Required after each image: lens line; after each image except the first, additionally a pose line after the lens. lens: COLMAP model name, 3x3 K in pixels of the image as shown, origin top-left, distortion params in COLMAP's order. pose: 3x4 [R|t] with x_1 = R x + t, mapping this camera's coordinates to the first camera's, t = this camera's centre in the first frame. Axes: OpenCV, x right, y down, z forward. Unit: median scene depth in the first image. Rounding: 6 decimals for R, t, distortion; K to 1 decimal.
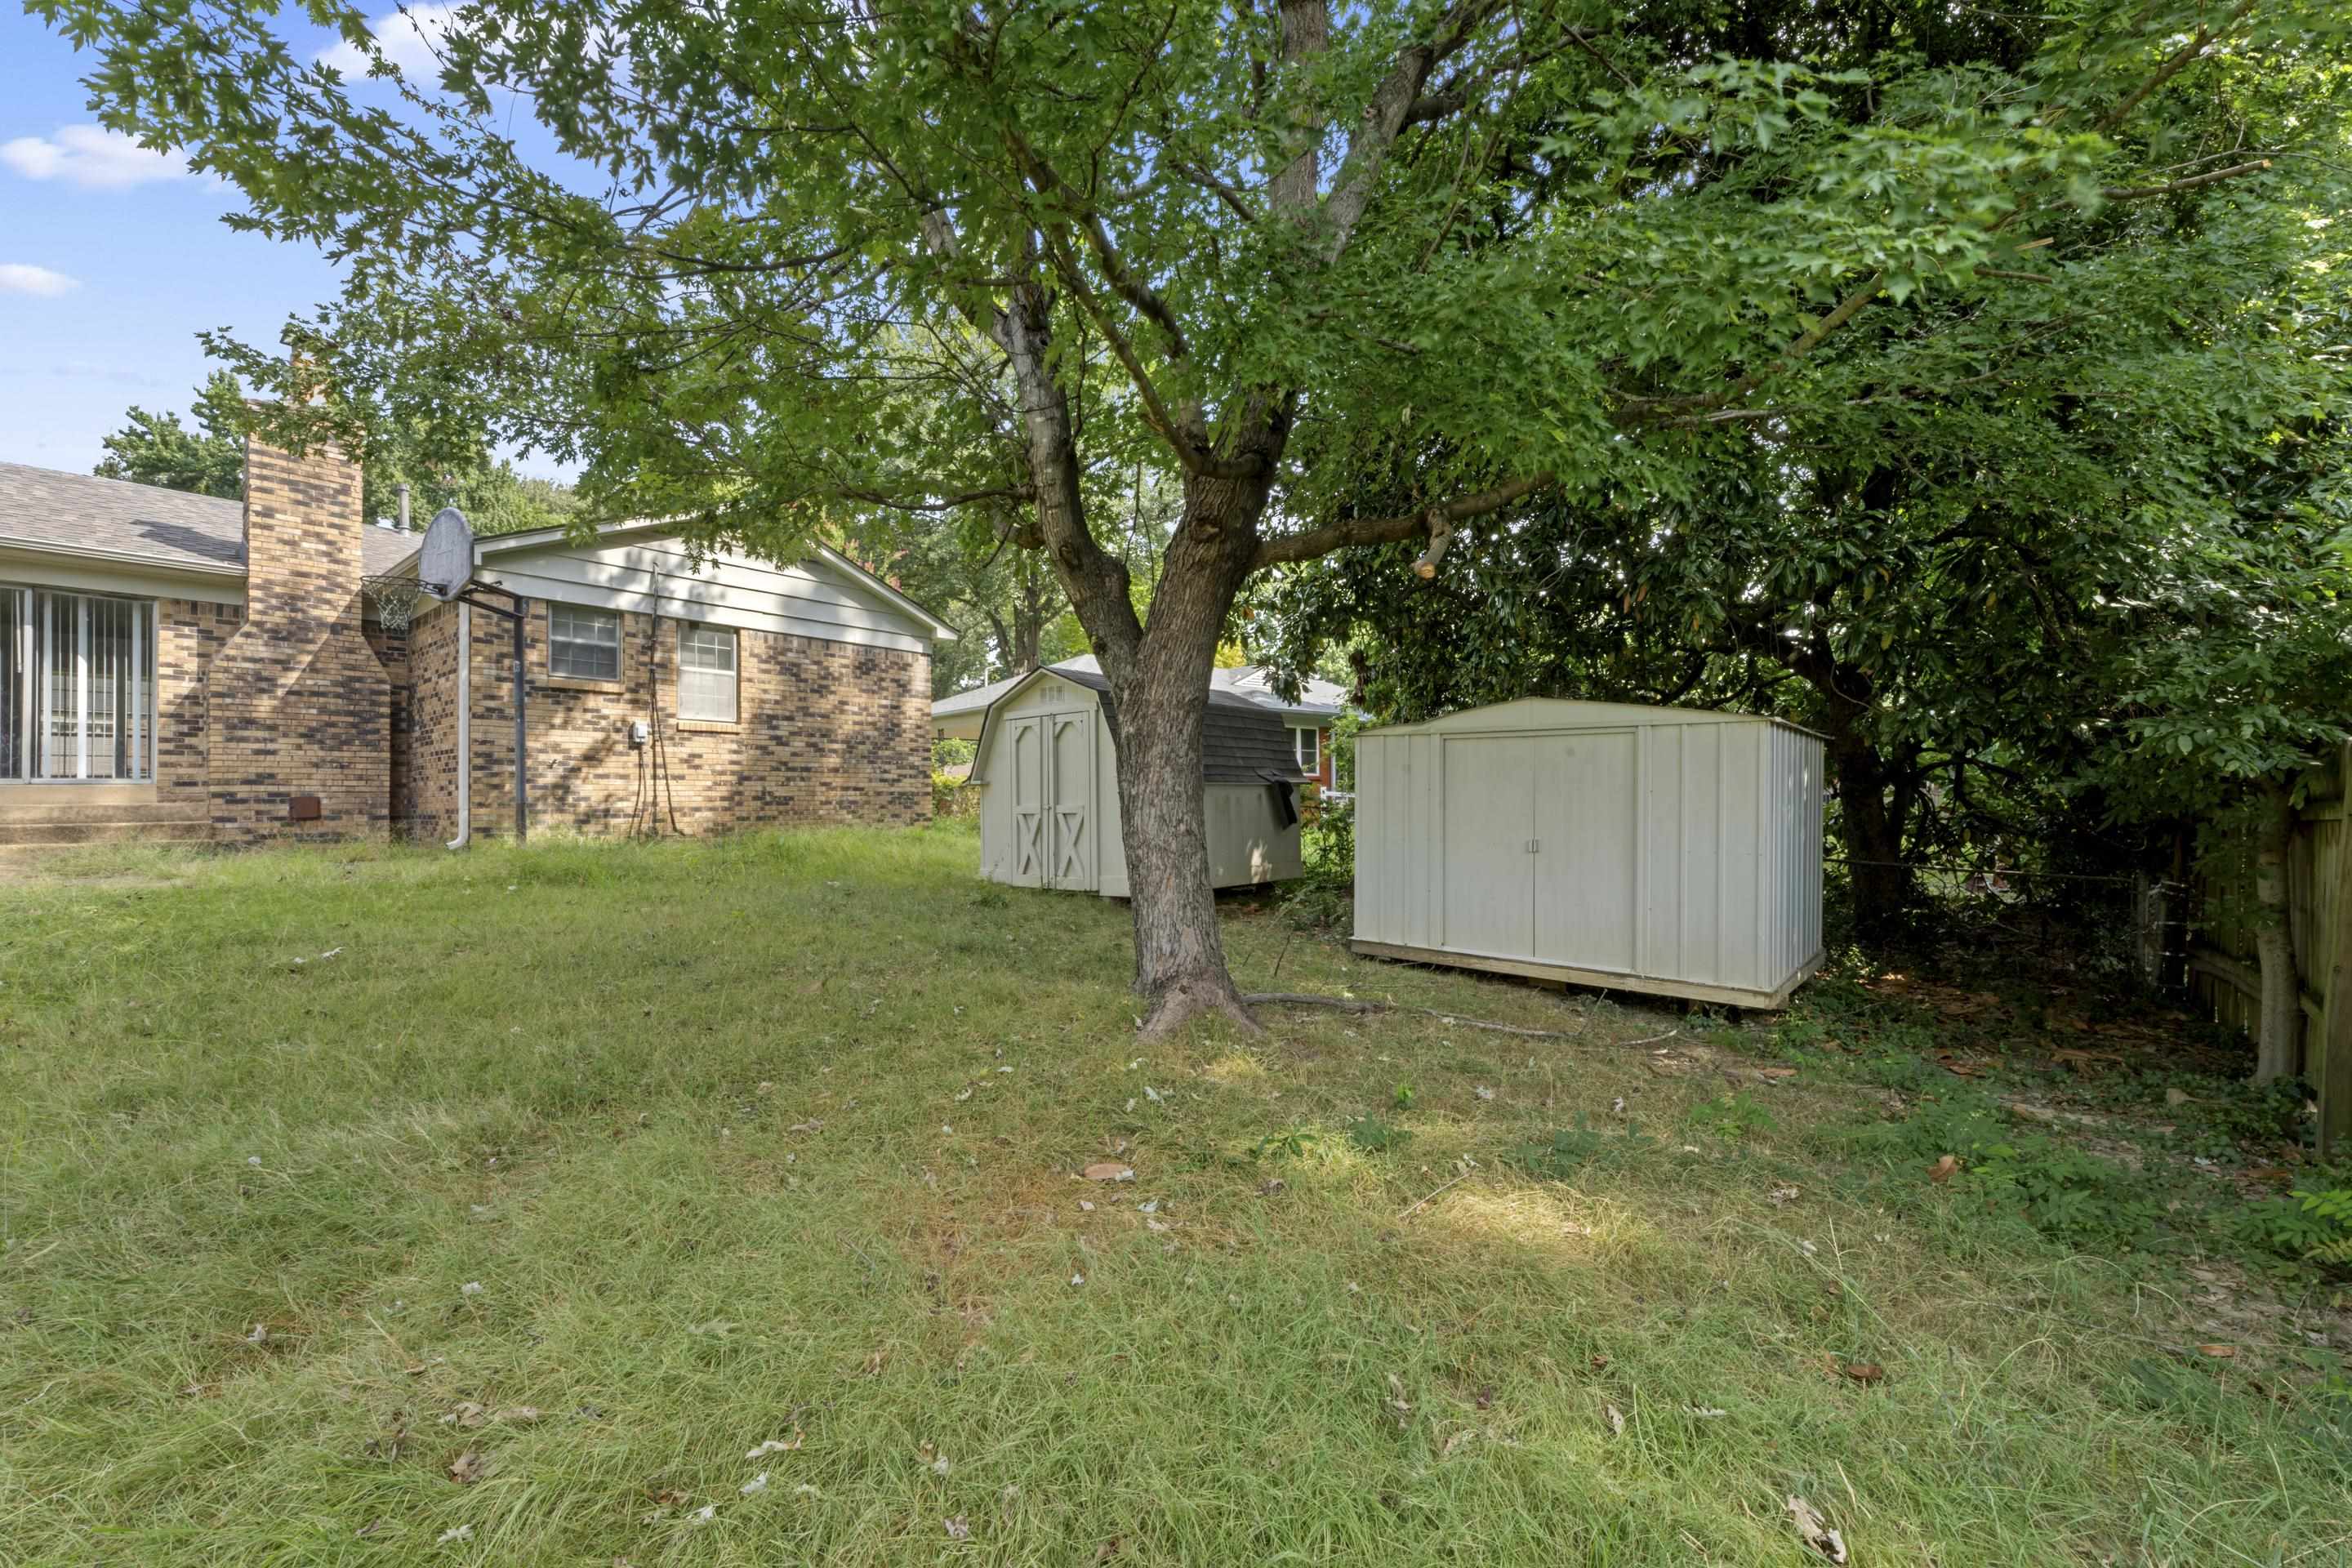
lens RADIAL K [[944.9, 0, 1179.0], [0, 944.9, 786.8], [0, 0, 1]] dist [-0.001787, -0.000905]
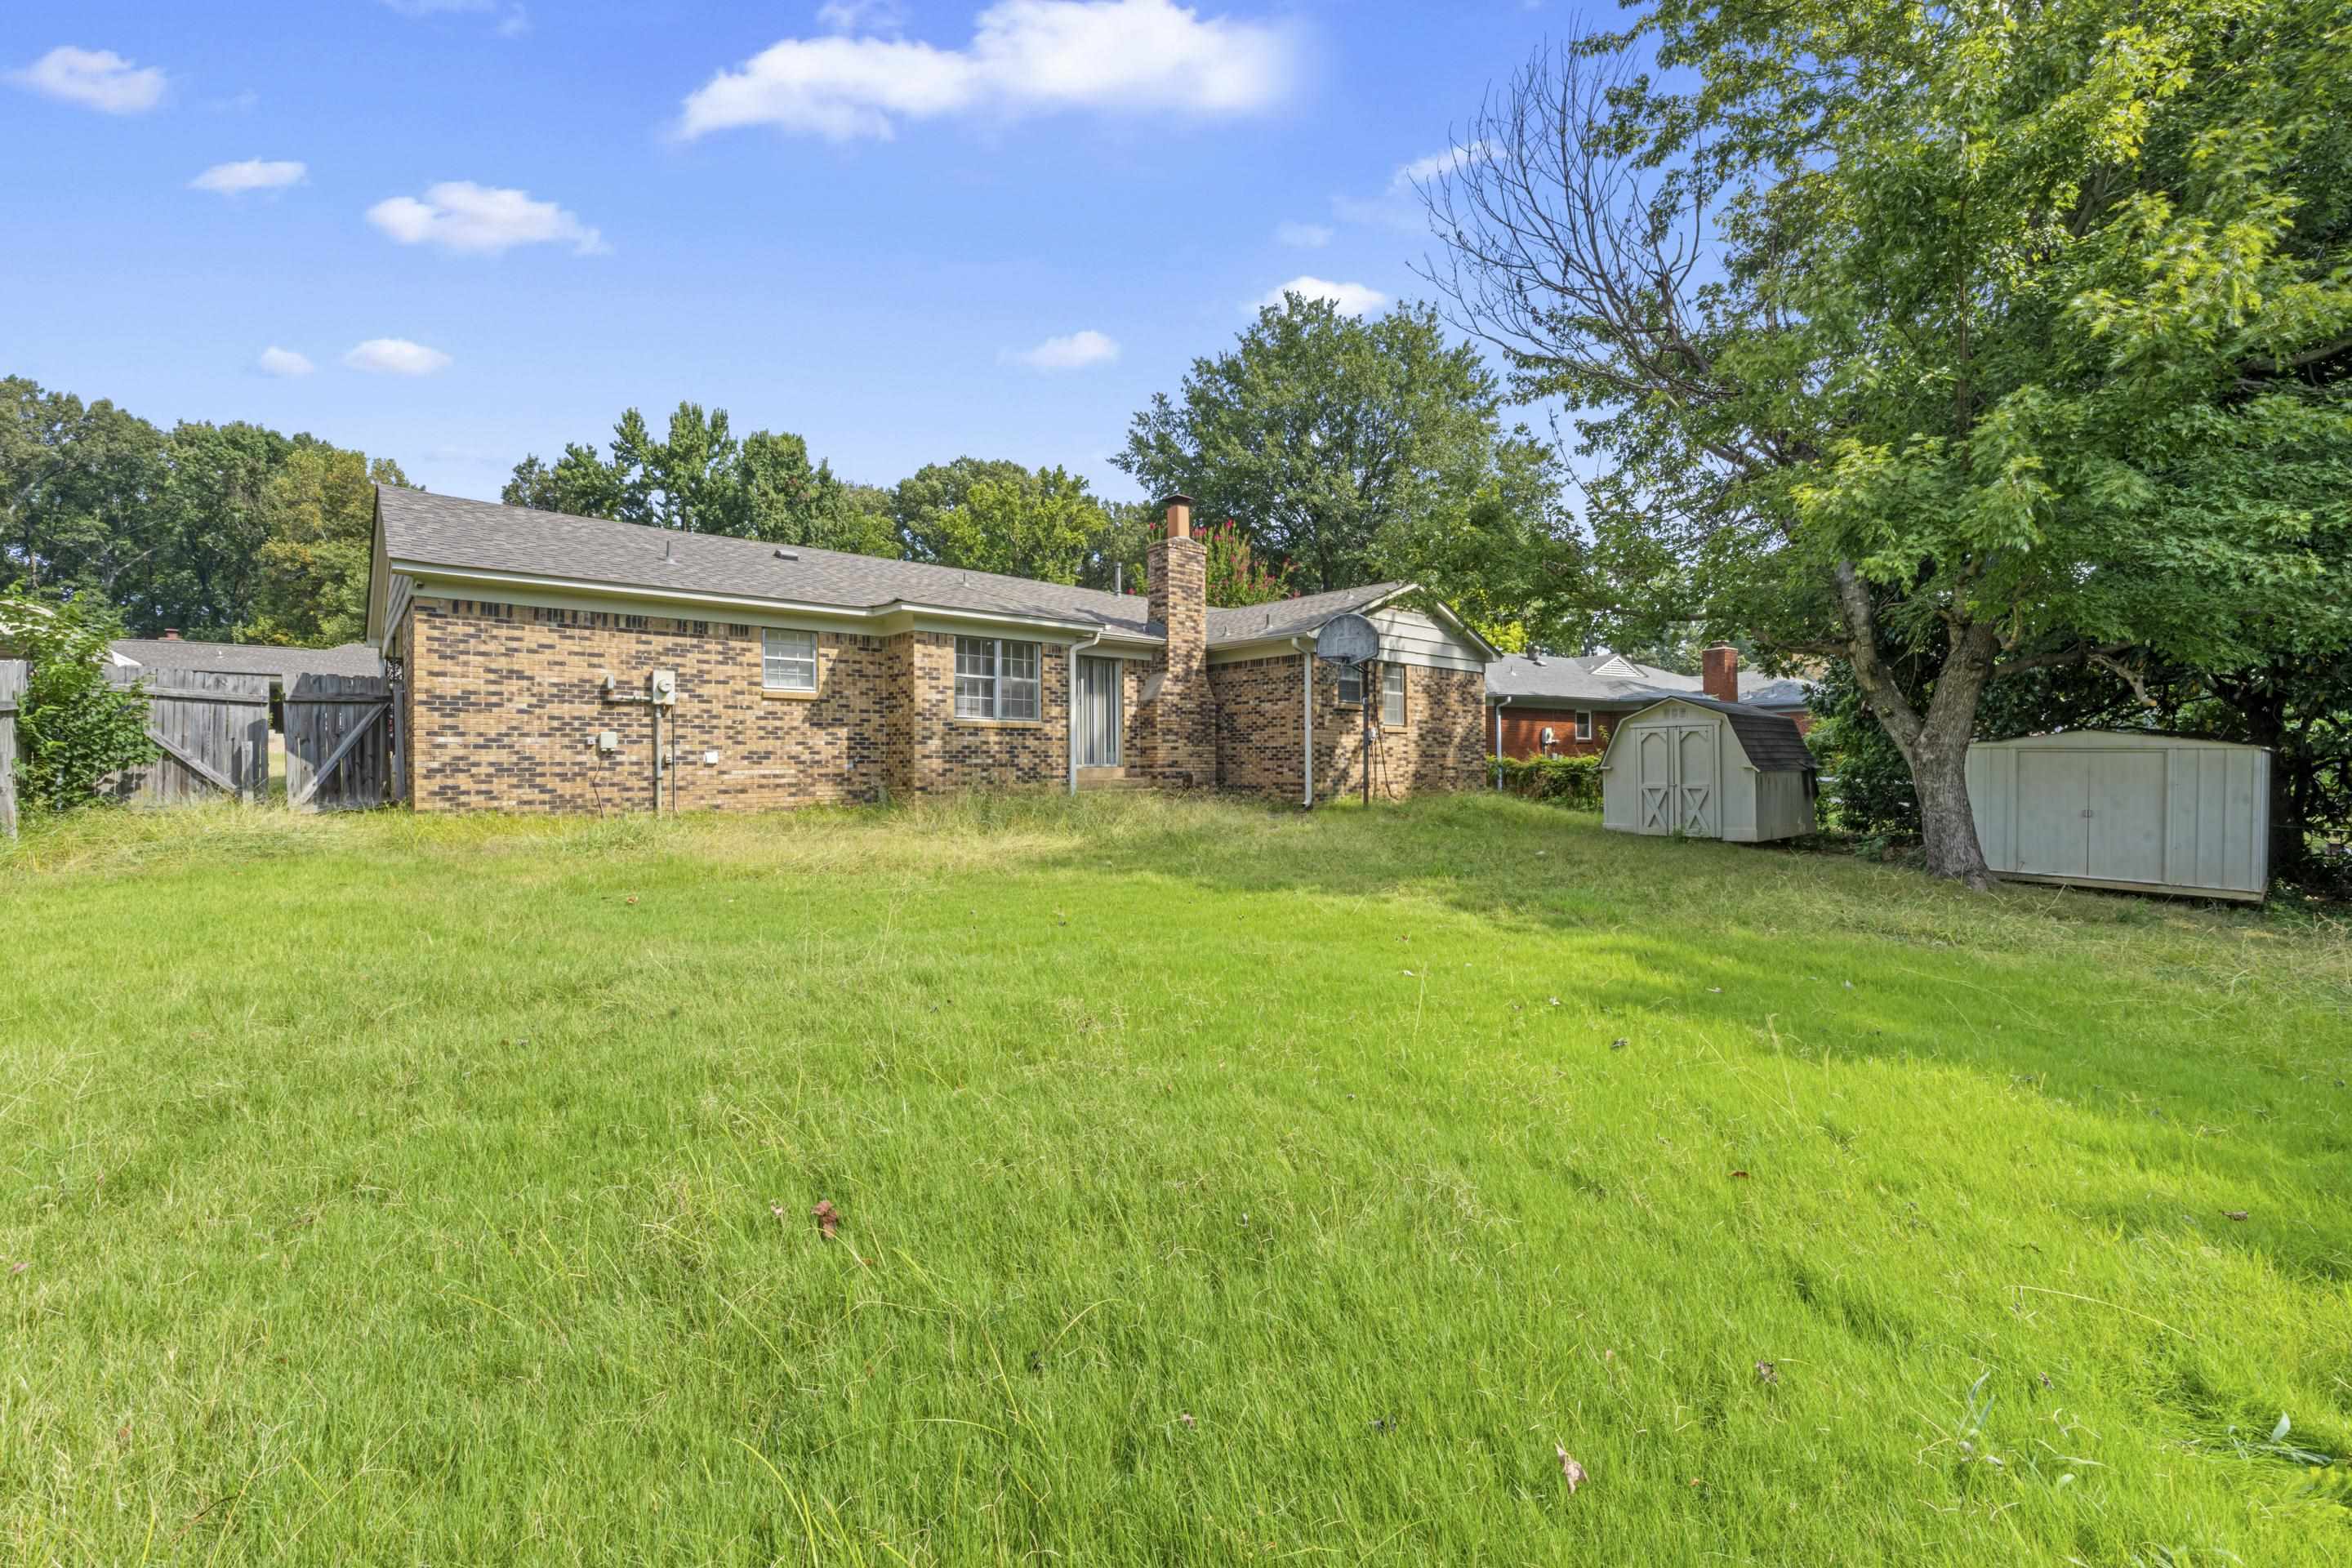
lens RADIAL K [[944.9, 0, 1182.9], [0, 944.9, 780.8], [0, 0, 1]] dist [-0.001787, -0.000905]
pose [[0.987063, 0.008191, -0.160122, -0.705250], [-0.002750, 0.999412, 0.034169, -0.037727], [0.160307, -0.033287, 0.986506, -0.704978]]
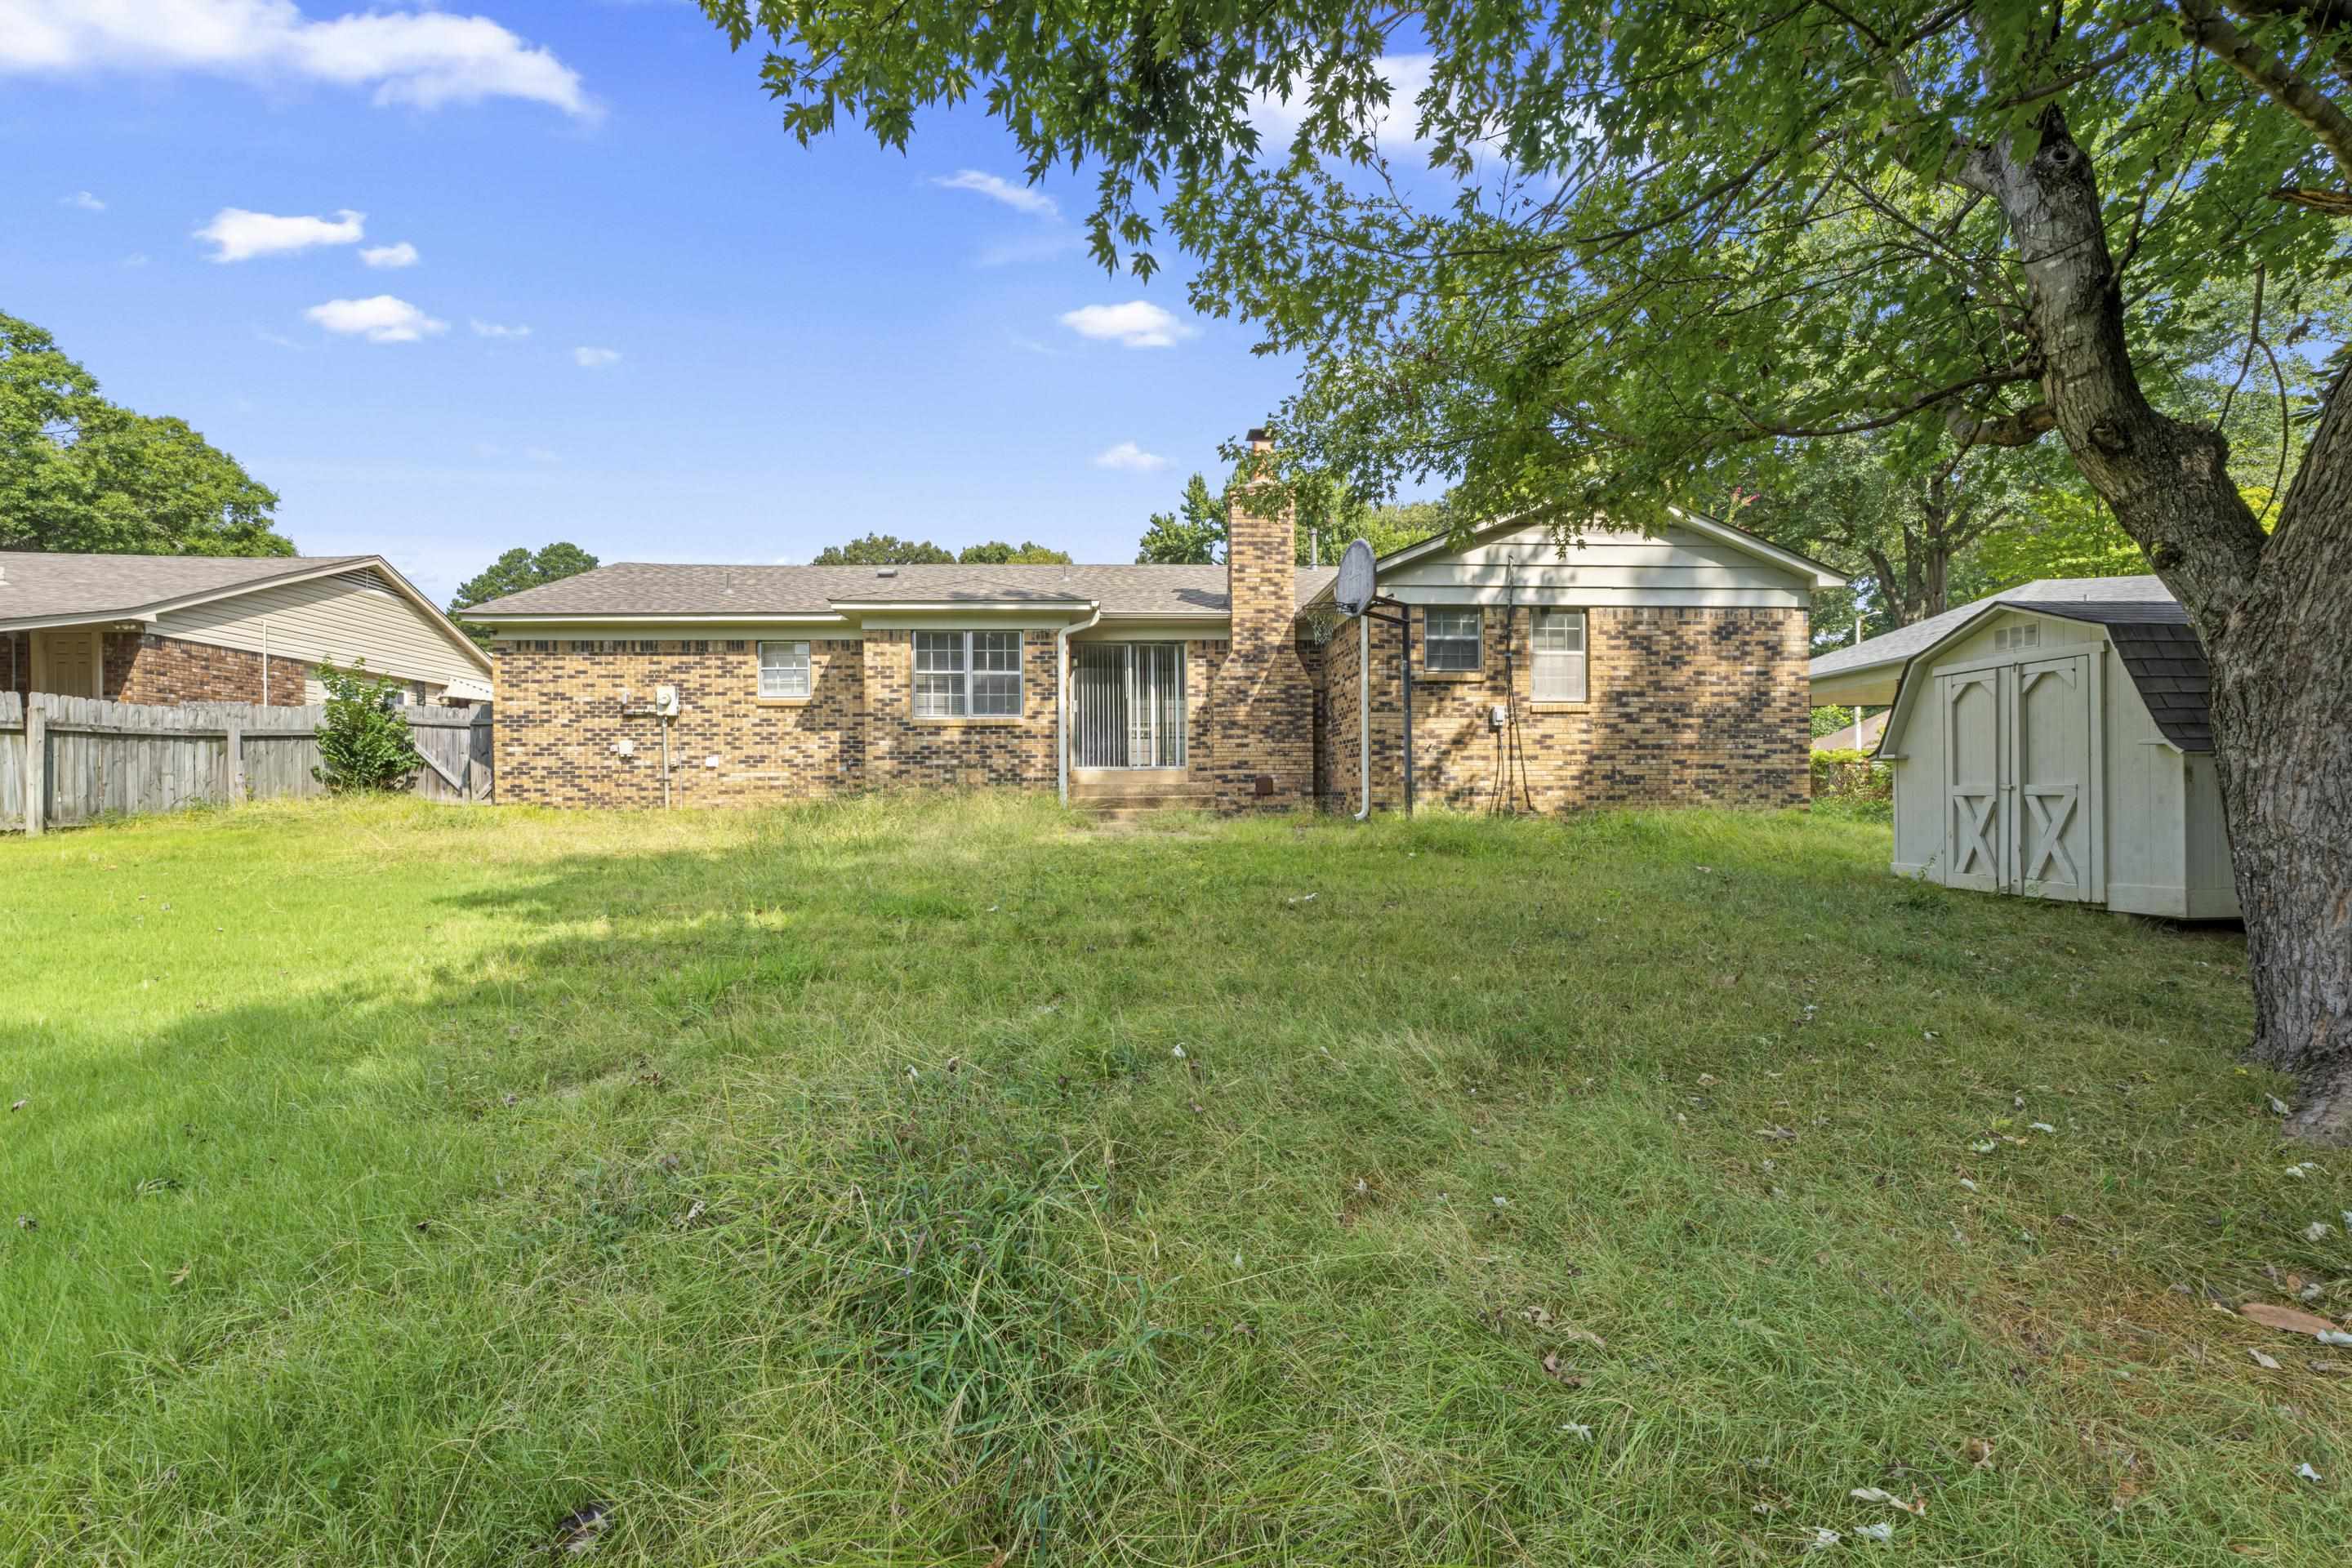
lens RADIAL K [[944.9, 0, 1157.4], [0, 944.9, 793.4], [0, 0, 1]] dist [-0.001787, -0.000905]
pose [[0.672455, 0.007918, -0.740096, -0.038955], [0.013030, 0.999661, 0.022535, 0.000589], [0.740023, -0.024798, 0.672124, -0.015151]]
